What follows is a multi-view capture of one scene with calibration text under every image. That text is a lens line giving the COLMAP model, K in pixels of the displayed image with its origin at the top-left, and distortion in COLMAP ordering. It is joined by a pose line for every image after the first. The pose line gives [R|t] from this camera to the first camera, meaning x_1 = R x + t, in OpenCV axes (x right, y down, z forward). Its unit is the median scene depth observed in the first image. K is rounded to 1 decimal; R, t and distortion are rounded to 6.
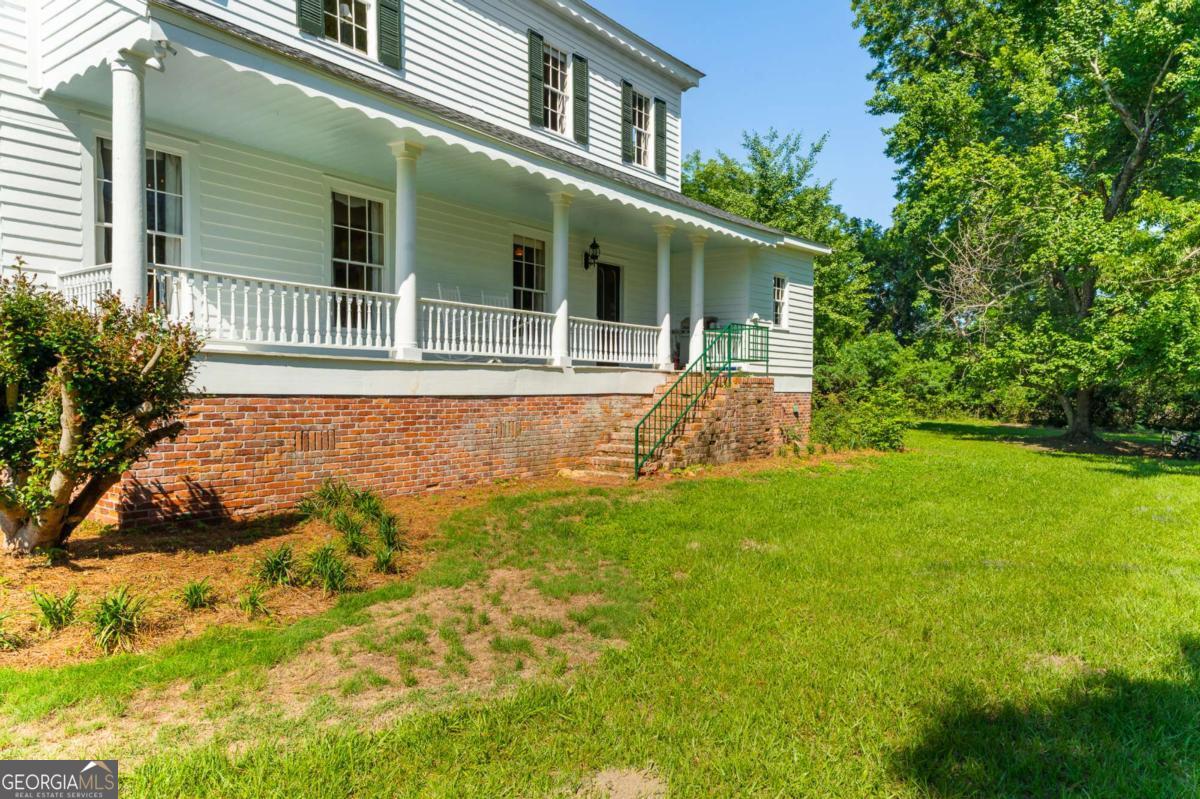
lens RADIAL K [[683.9, 0, 600.0], [0, 683.9, 399.5], [0, 0, 1]] dist [0.001198, 0.000575]
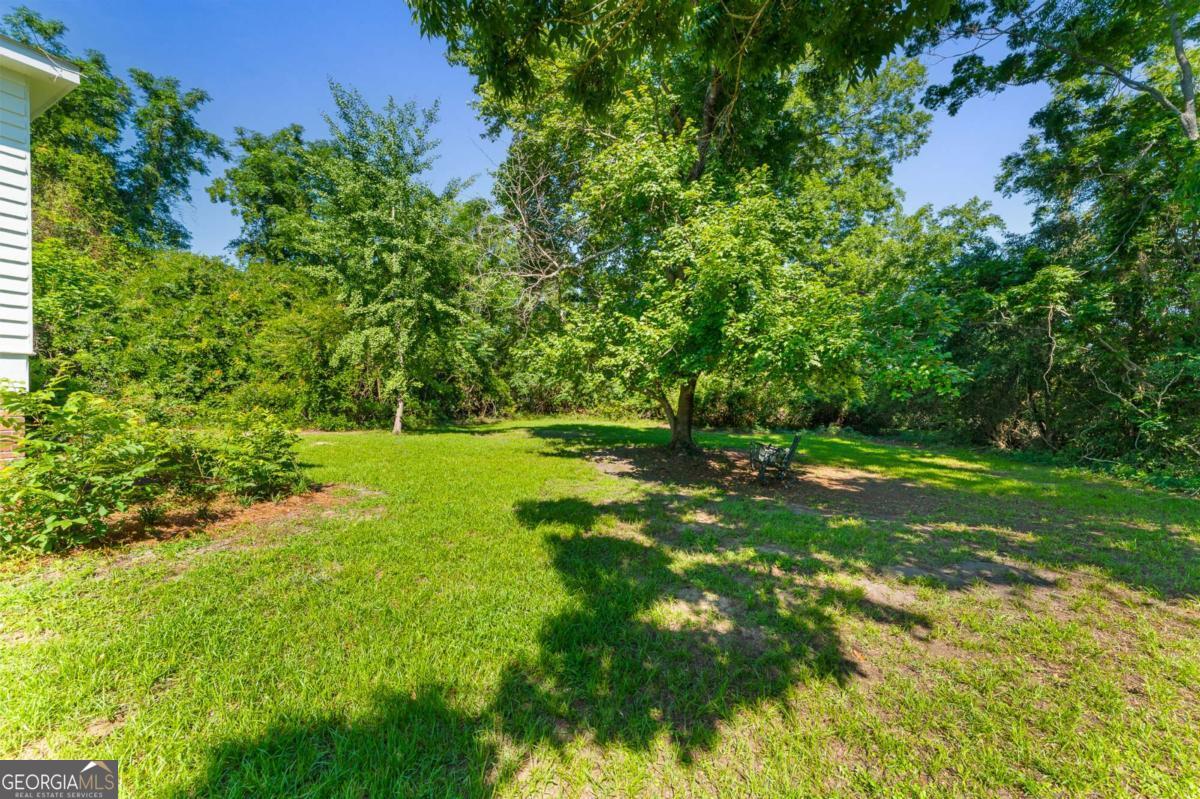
lens RADIAL K [[484.5, 0, 599.6], [0, 484.5, 401.9], [0, 0, 1]] dist [0.000429, 0.000303]
pose [[0.952729, -0.003018, 0.303805, 0.458220], [0.004102, 0.999987, -0.002930, -0.002842], [-0.303792, 0.004038, 0.952730, 0.486695]]
